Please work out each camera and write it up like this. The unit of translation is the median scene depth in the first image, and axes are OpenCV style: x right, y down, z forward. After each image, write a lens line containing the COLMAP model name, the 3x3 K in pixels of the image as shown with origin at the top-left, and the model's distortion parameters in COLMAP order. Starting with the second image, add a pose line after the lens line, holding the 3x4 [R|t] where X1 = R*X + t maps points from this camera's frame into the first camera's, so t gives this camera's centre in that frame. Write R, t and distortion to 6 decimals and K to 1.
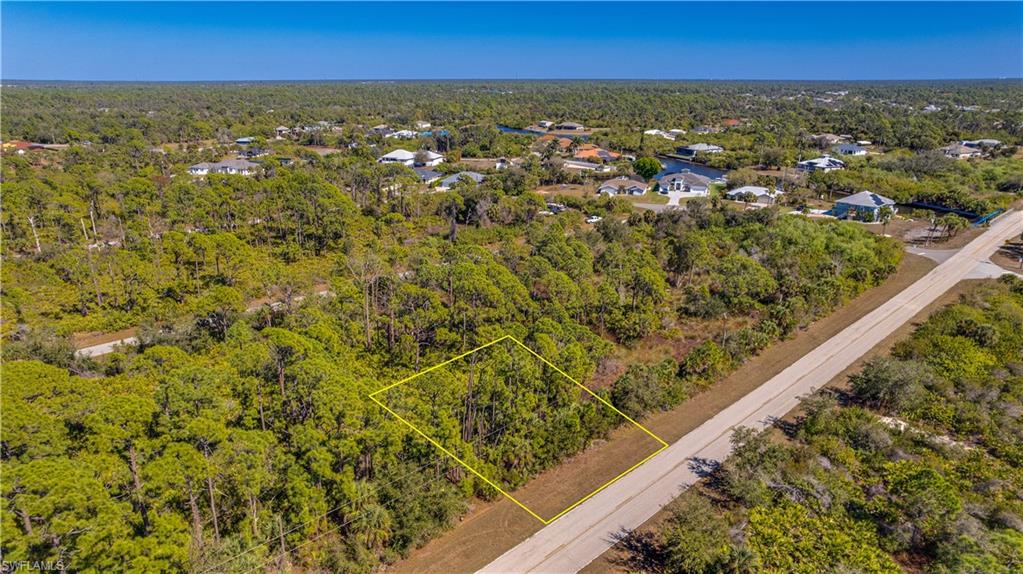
lens RADIAL K [[685.1, 0, 511.5], [0, 685.1, 287.0], [0, 0, 1]] dist [-0.052999, 0.101362]
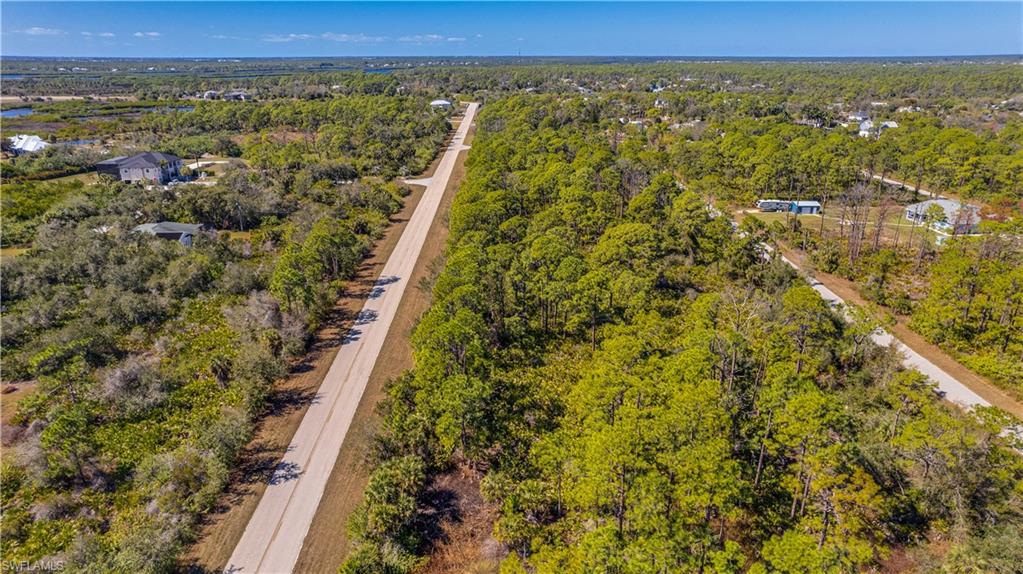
lens RADIAL K [[685.1, 0, 511.5], [0, 685.1, 287.0], [0, 0, 1]] dist [-0.052999, 0.101362]
pose [[-0.697958, 0.237737, -0.675527, 0.646924], [-0.186945, 0.850098, 0.492326, -0.492400], [0.691308, 0.469909, -0.548889, 1.632797]]
